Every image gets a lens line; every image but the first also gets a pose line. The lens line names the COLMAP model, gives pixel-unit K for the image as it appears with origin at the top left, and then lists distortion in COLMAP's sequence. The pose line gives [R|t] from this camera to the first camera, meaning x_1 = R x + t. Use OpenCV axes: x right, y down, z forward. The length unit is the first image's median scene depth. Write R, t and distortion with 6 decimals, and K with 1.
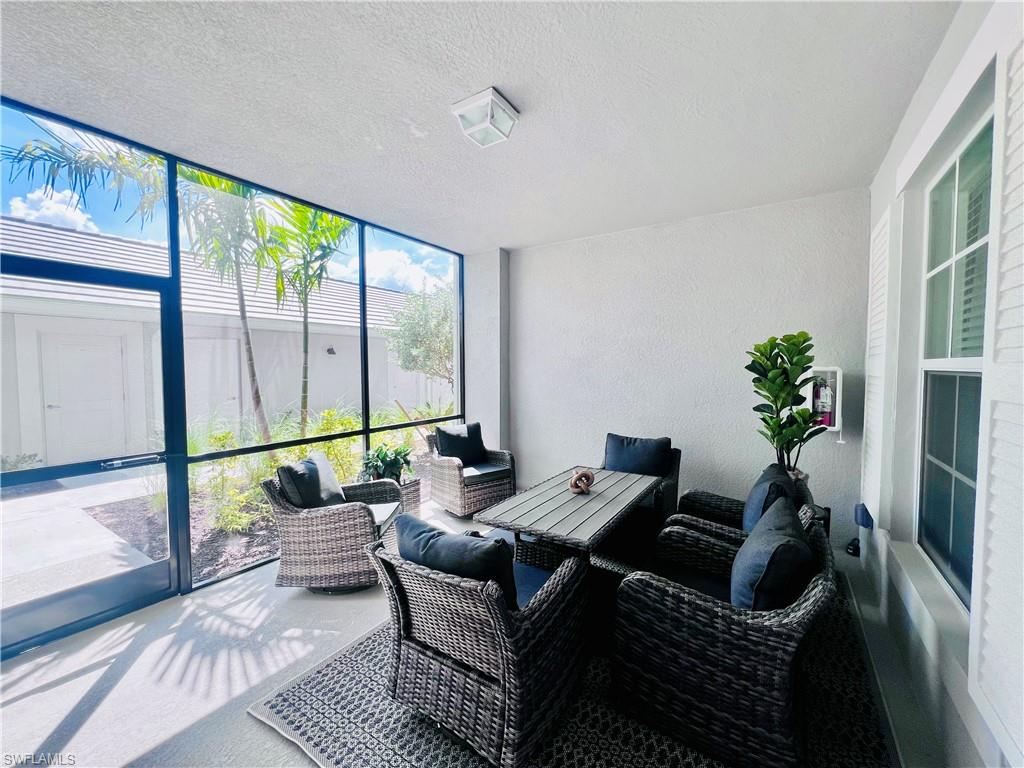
lens RADIAL K [[410.2, 0, 511.6], [0, 410.2, 383.7], [0, 0, 1]] dist [-0.004704, 0.000744]
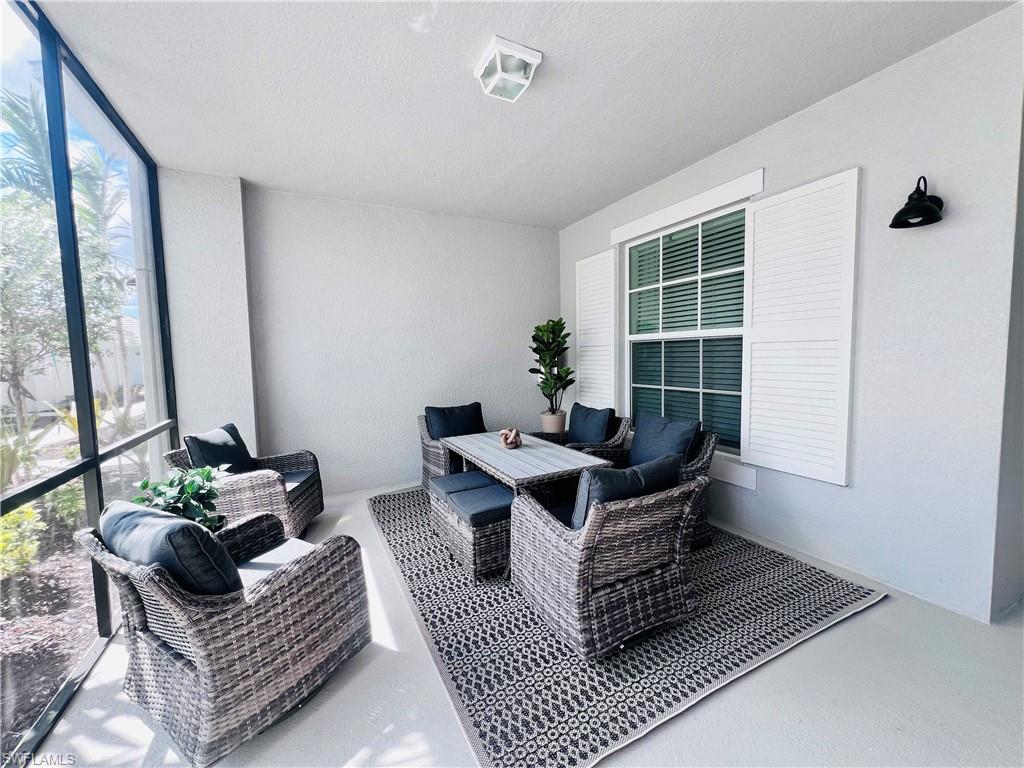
lens RADIAL K [[410.2, 0, 511.3], [0, 410.2, 384.7], [0, 0, 1]] dist [-0.004704, 0.000744]
pose [[0.491442, -0.066594, 0.868361, -0.558868], [0.057622, 0.997374, 0.043877, 0.033160], [-0.869002, 0.028473, 0.493989, 0.317978]]
